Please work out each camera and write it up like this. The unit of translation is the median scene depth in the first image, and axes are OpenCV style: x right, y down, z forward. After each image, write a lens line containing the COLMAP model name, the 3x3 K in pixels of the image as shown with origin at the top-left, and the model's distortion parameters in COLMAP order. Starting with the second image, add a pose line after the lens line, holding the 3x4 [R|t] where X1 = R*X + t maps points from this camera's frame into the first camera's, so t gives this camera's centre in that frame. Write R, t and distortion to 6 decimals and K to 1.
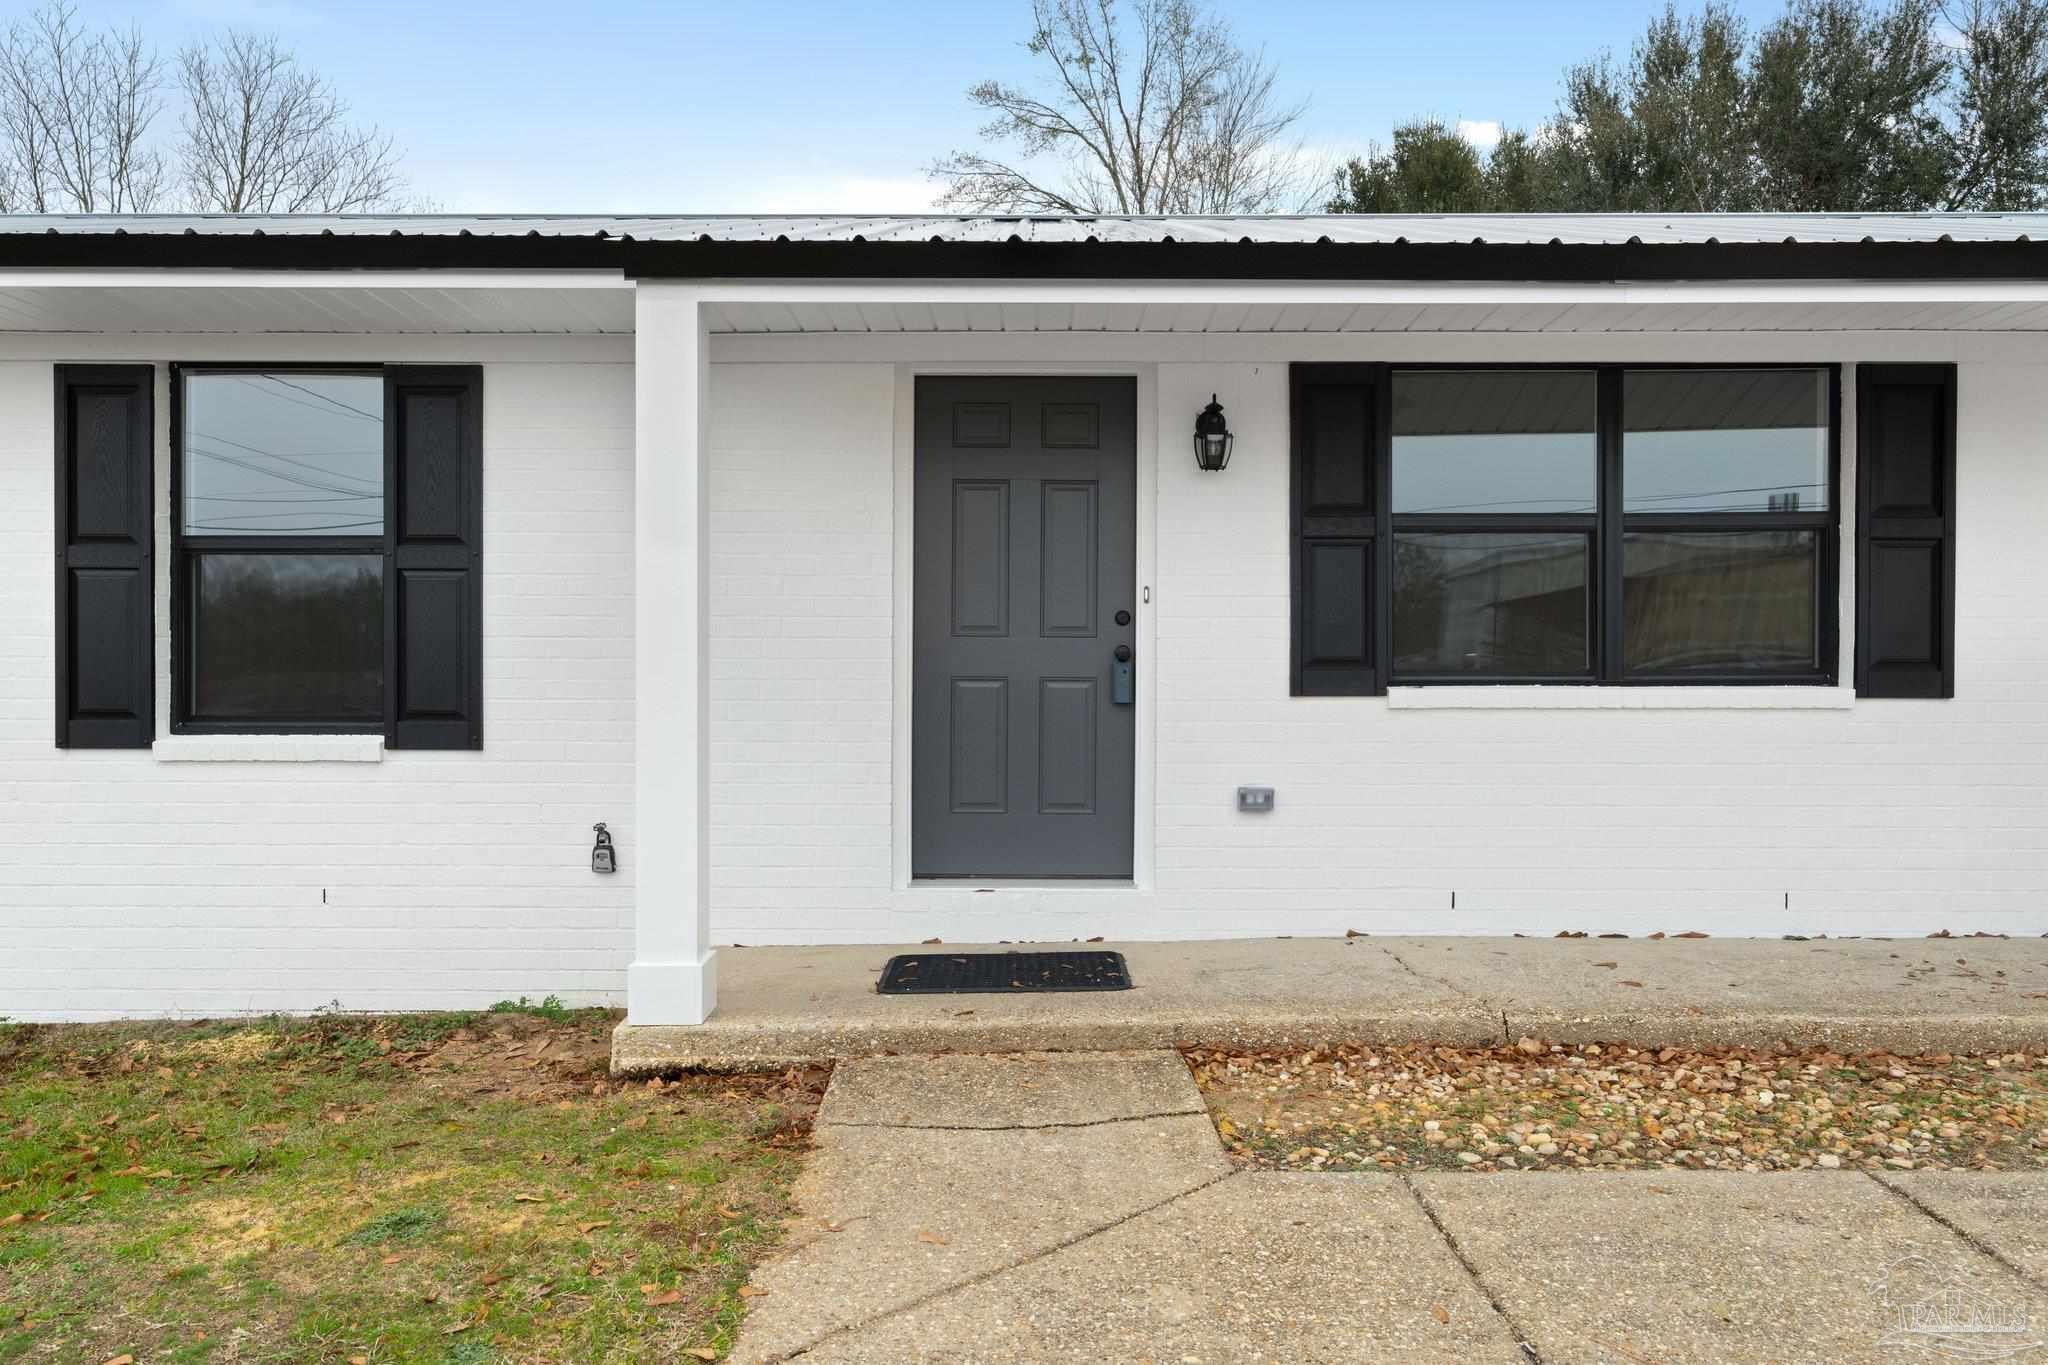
lens RADIAL K [[1379.4, 0, 1024.0], [0, 1379.4, 682.5], [0, 0, 1]] dist [-0.000183, -0.001381]
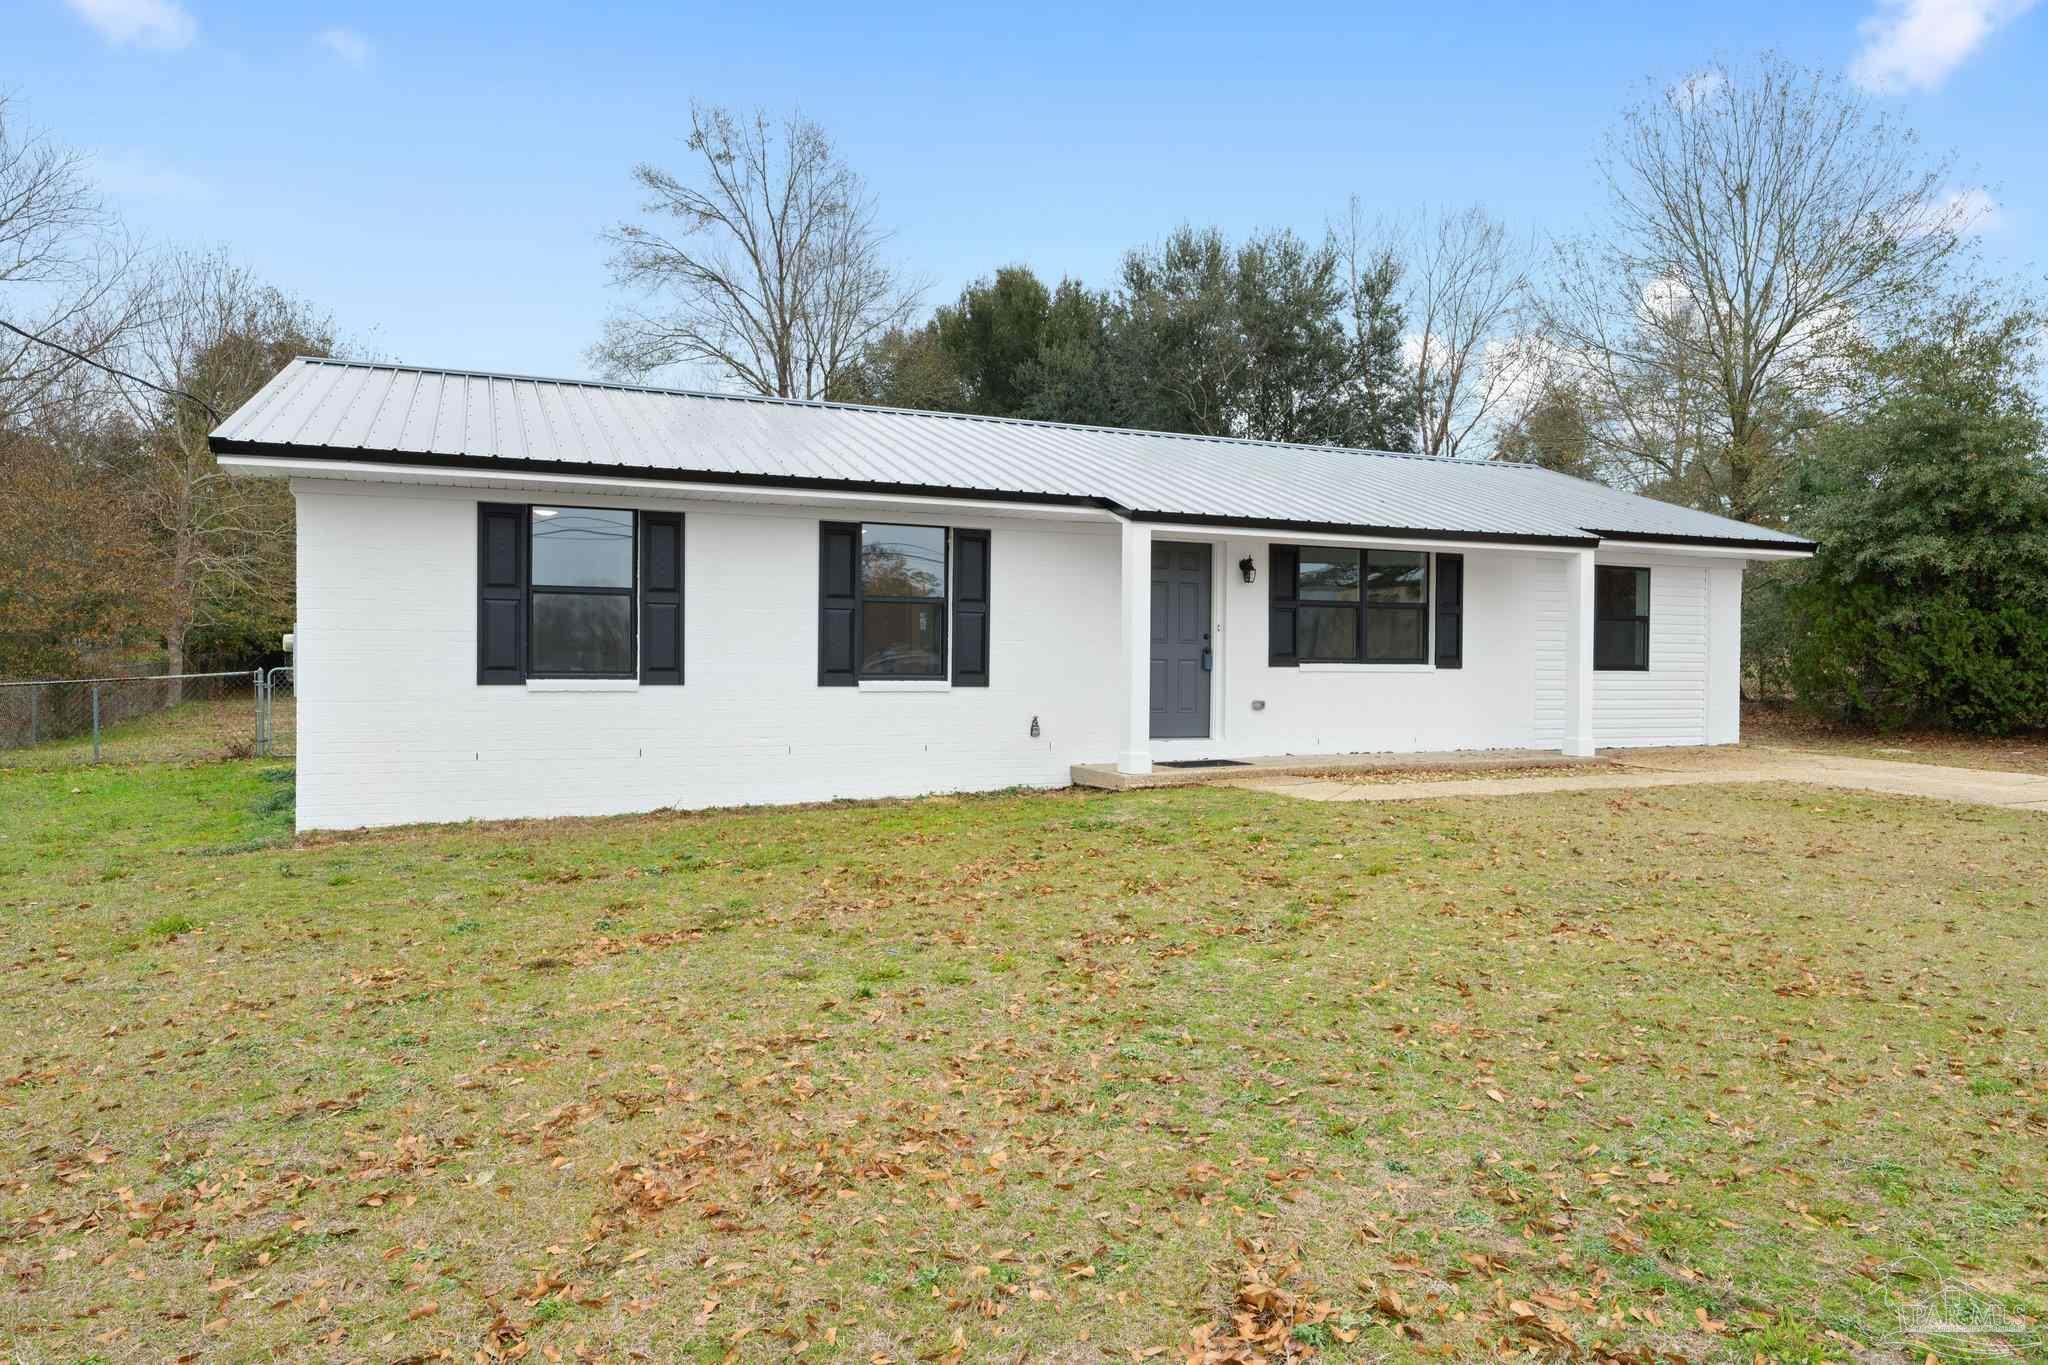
lens RADIAL K [[1330.6, 0, 1030.5], [0, 1330.6, 683.3], [0, 0, 1]] dist [0.003336, -0.002644]
pose [[0.916104, 0.001491, 0.400938, -1.075954], [-0.001243, 0.999999, -0.000879, 0.038284], [-0.400939, 0.000307, 0.916105, -1.011068]]
